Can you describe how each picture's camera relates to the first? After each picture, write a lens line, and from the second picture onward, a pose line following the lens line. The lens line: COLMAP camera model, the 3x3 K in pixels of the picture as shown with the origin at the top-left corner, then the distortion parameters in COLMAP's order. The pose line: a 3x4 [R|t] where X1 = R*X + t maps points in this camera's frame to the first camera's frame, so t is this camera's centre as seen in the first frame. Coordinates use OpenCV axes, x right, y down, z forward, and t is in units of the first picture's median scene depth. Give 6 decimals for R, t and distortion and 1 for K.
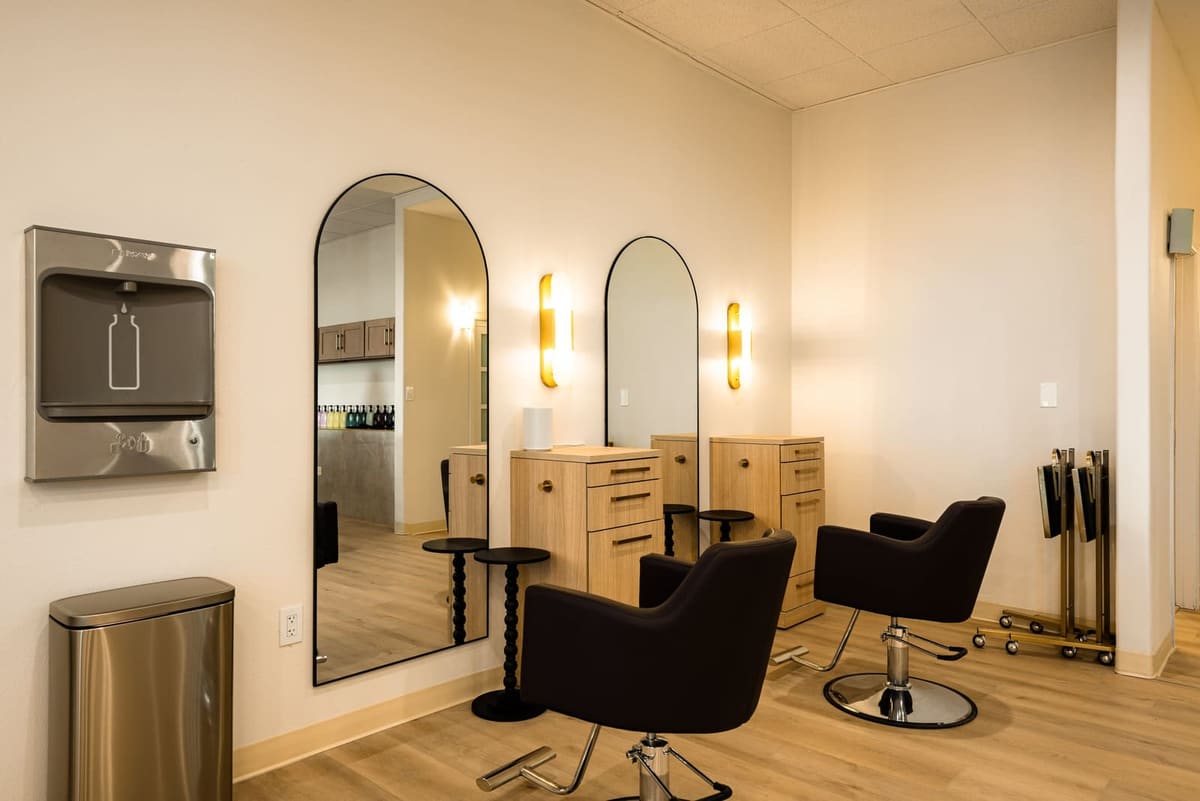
lens RADIAL K [[797.4, 0, 600.0], [0, 797.4, 400.5], [0, 0, 1]] dist [-0.279333, 0.322367]
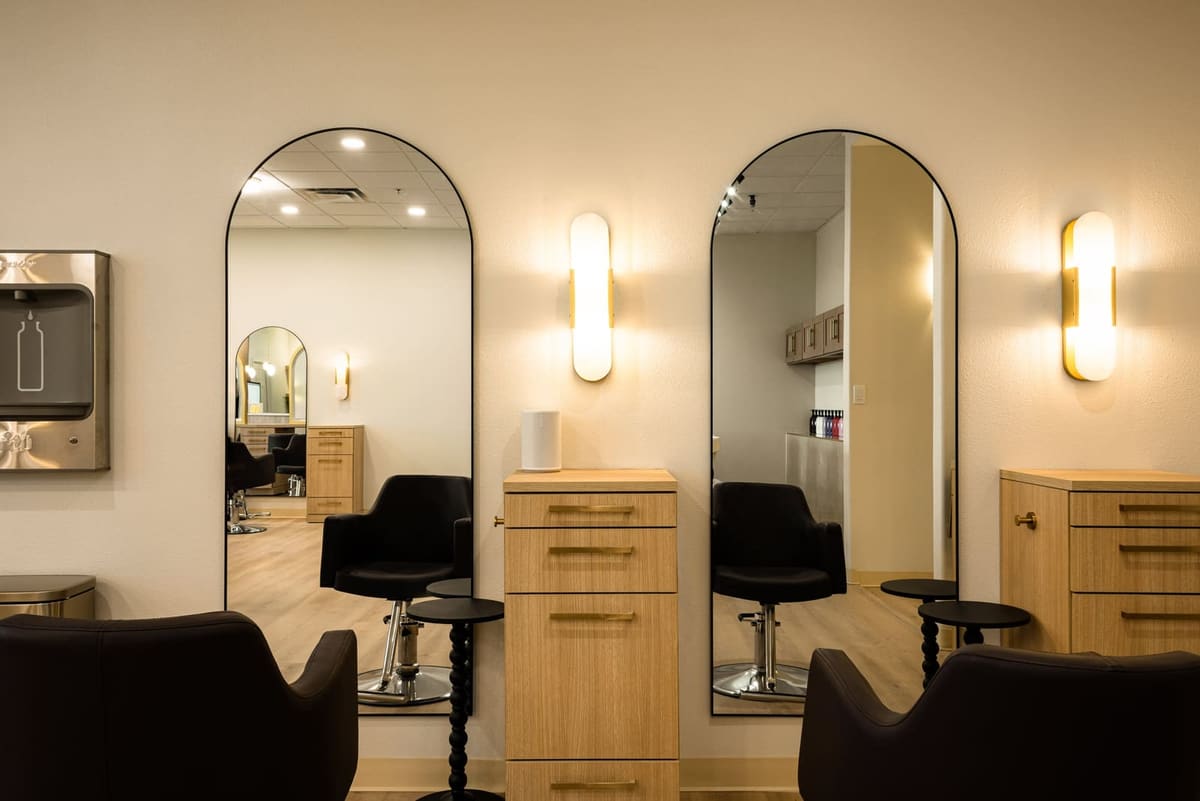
lens RADIAL K [[801.5, 0, 599.6], [0, 801.5, 417.2], [0, 0, 1]] dist [-0.001128, -0.002788]
pose [[0.670274, 0.014678, -0.741968, 0.530865], [0.002133, 0.999762, 0.021704, -0.000399], [0.742110, -0.016130, 0.670084, 0.579965]]
